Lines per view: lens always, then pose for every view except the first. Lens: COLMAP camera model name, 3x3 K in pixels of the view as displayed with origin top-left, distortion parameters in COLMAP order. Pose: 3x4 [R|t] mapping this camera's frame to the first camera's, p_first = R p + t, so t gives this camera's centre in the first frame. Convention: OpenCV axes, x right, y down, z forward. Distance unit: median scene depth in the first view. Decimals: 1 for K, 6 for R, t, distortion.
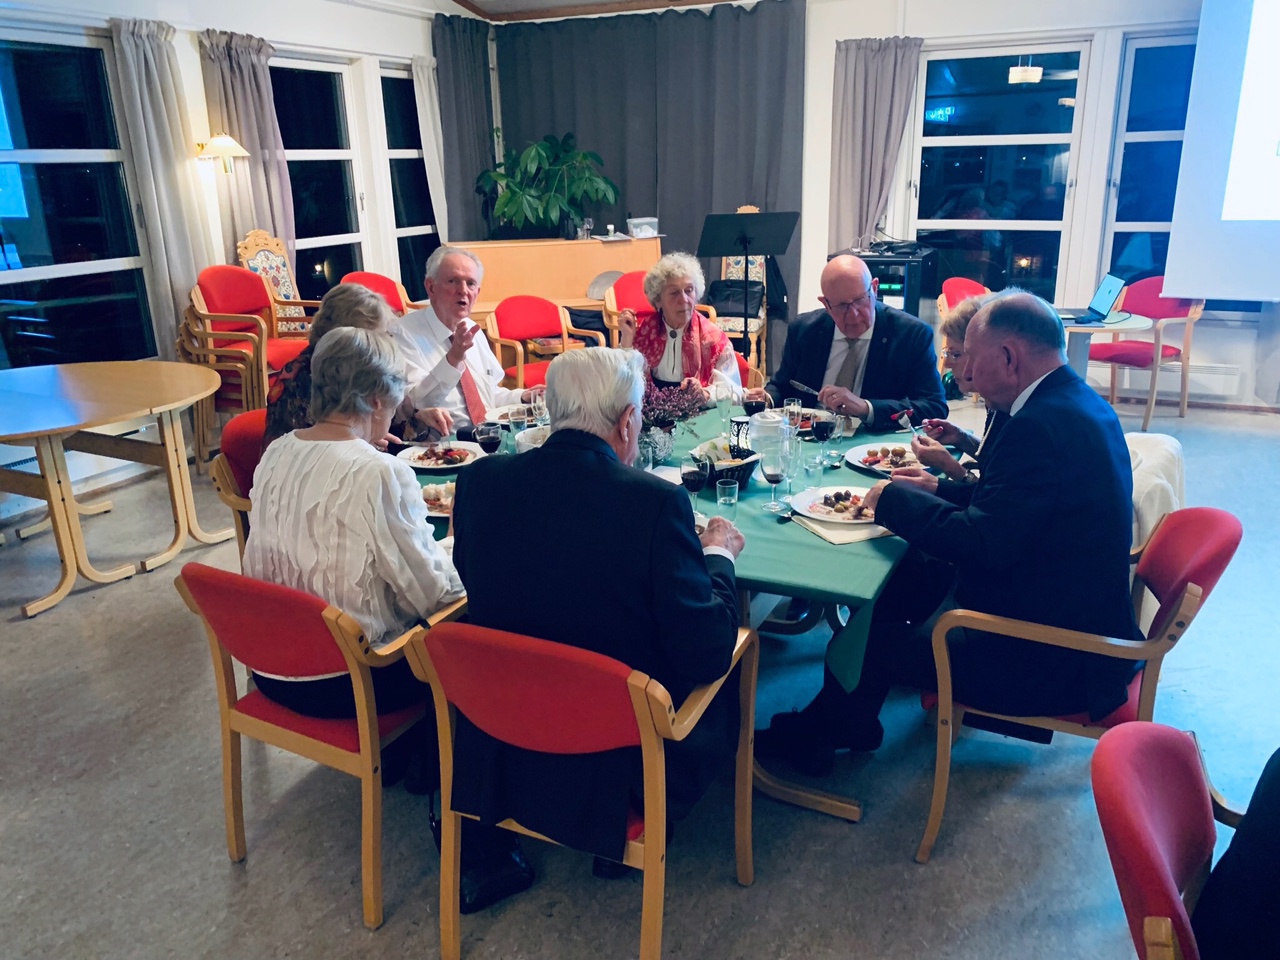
lens RADIAL K [[976.4, 0, 644.3], [0, 976.4, 474.7], [0, 0, 1]] dist [0.008899, -0.007612]
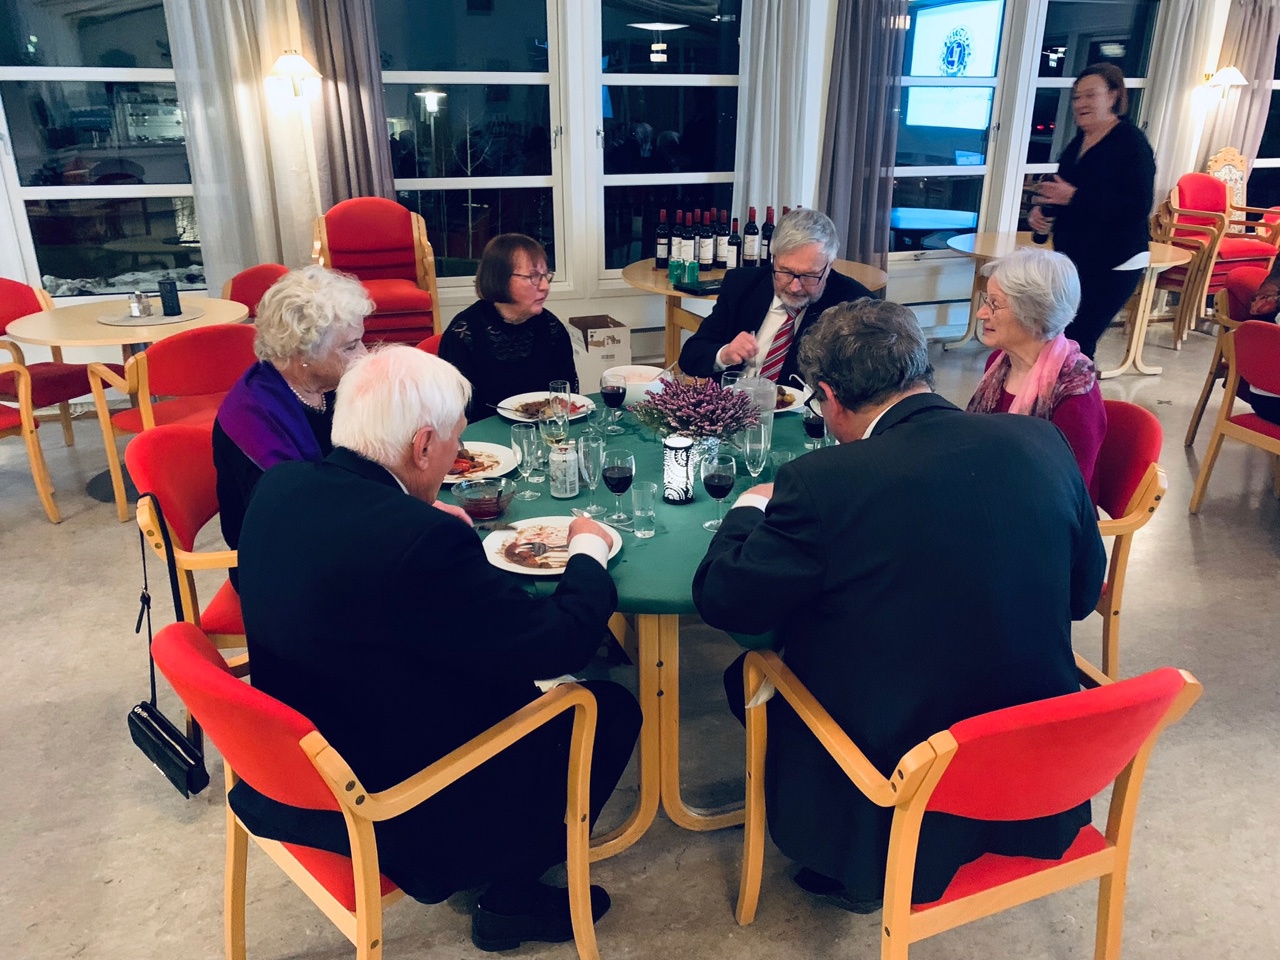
lens RADIAL K [[976.4, 0, 634.5], [0, 976.4, 479.5], [0, 0, 1]] dist [0.008899, -0.007612]
pose [[0.719988, 0.272103, -0.638418, -0.039934], [-0.234397, 0.961215, 0.145337, 0.151645], [0.653204, 0.045002, 0.755843, -0.408187]]
